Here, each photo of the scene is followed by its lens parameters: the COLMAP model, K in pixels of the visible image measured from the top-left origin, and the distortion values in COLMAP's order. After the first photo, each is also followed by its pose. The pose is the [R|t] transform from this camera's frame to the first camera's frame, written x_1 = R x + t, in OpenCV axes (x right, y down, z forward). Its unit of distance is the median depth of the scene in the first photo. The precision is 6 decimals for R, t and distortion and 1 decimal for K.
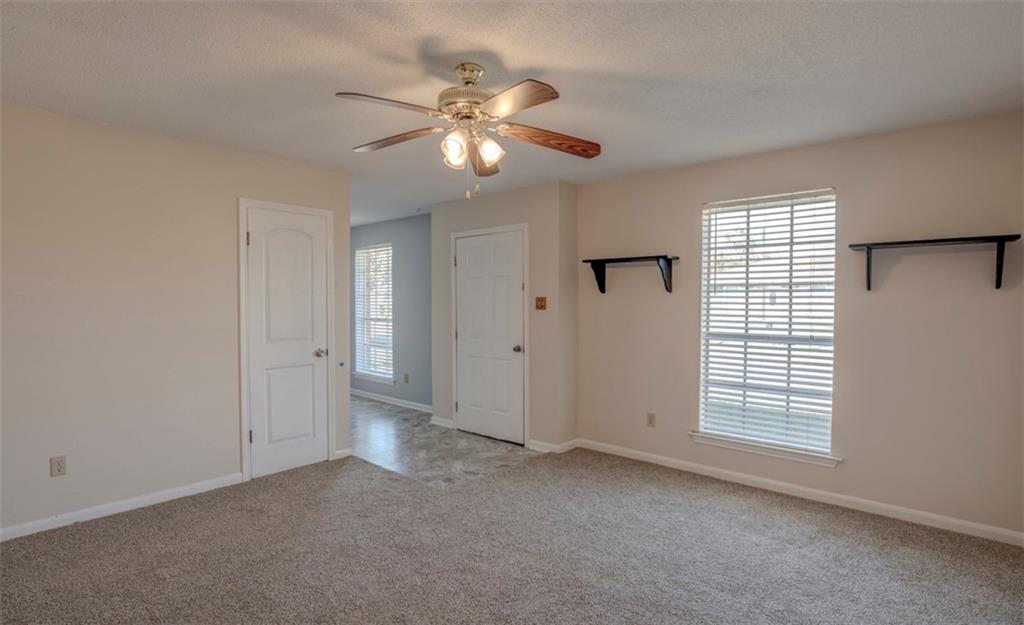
lens RADIAL K [[544.1, 0, 511.5], [0, 544.1, 309.0], [0, 0, 1]] dist [-0.027802, 0.000835]
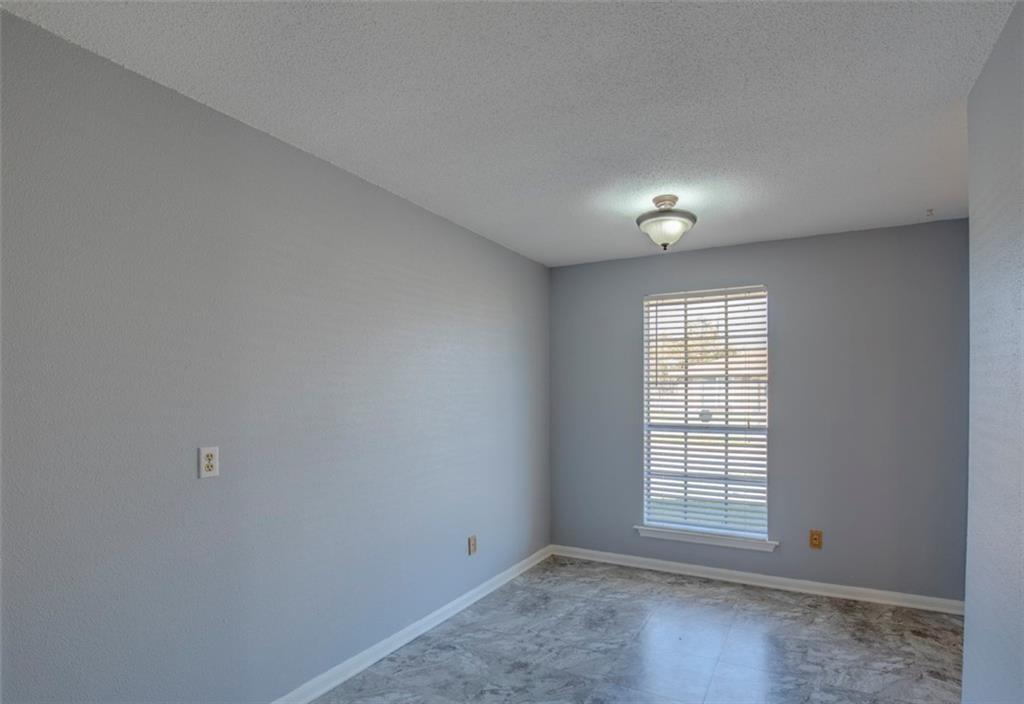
lens RADIAL K [[541.3, 0, 542.3], [0, 541.3, 387.1], [0, 0, 1]] dist [-0.026912, -0.001070]
pose [[0.965263, -0.000091, 0.261278, -0.091550], [0.006654, 0.999684, -0.024233, -0.001463], [-0.261194, 0.025130, 0.964959, 0.088164]]
